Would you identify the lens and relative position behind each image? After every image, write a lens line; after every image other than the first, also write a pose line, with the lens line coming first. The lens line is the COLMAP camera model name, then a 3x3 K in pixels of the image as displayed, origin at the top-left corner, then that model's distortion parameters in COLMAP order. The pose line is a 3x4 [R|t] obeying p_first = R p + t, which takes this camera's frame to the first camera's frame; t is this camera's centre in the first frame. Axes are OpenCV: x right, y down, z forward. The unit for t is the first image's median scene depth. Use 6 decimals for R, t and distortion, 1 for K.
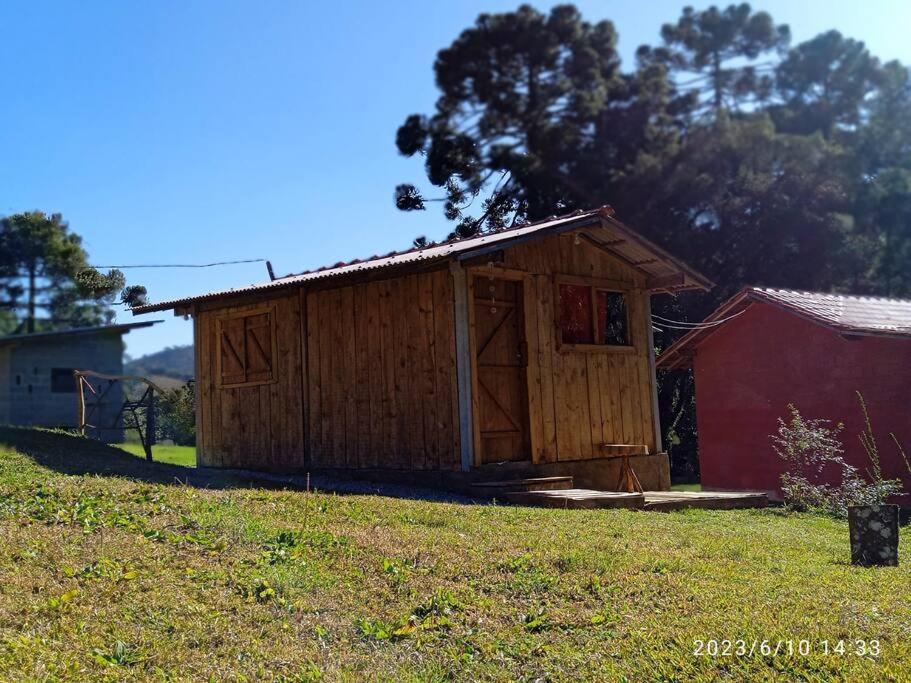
lens RADIAL K [[974.4, 0, 455.5], [0, 974.4, 341.5], [0, 0, 1]] dist [0.131631, -0.367786]
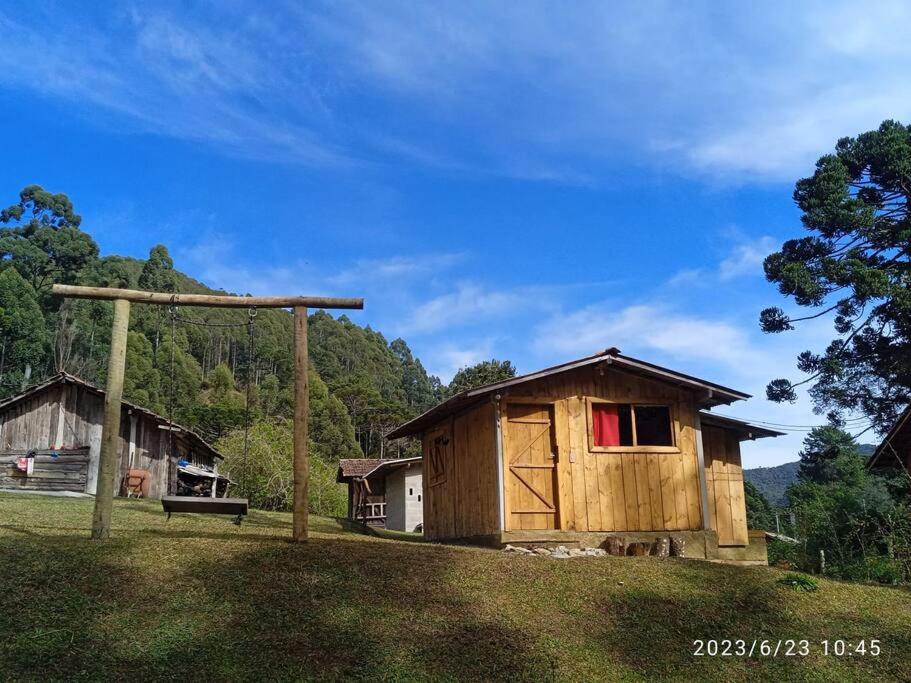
lens RADIAL K [[974.4, 0, 455.5], [0, 974.4, 341.5], [0, 0, 1]] dist [0.131631, -0.367786]
pose [[0.855130, -0.097097, -0.509240, 0.195320], [0.032192, 0.990353, -0.134773, 0.010478], [0.517413, 0.098855, 0.850006, -0.090695]]
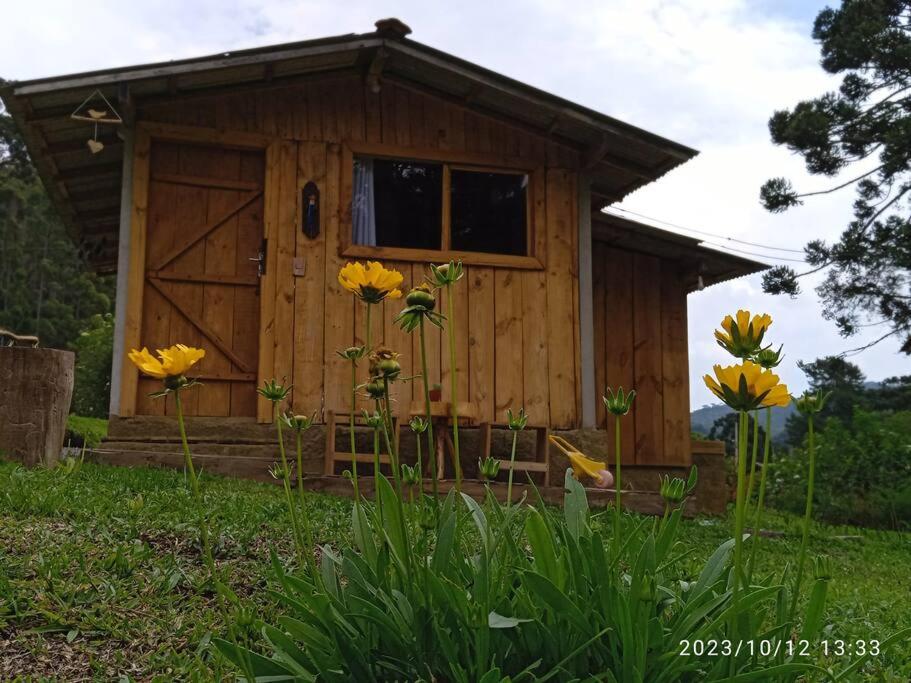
lens RADIAL K [[974.4, 0, 455.5], [0, 974.4, 341.5], [0, 0, 1]] dist [0.131631, -0.367786]
pose [[0.853359, -0.033964, -0.520216, 0.147345], [0.001986, 0.998080, -0.061906, 0.031129], [0.521320, 0.051795, 0.851788, 0.141933]]
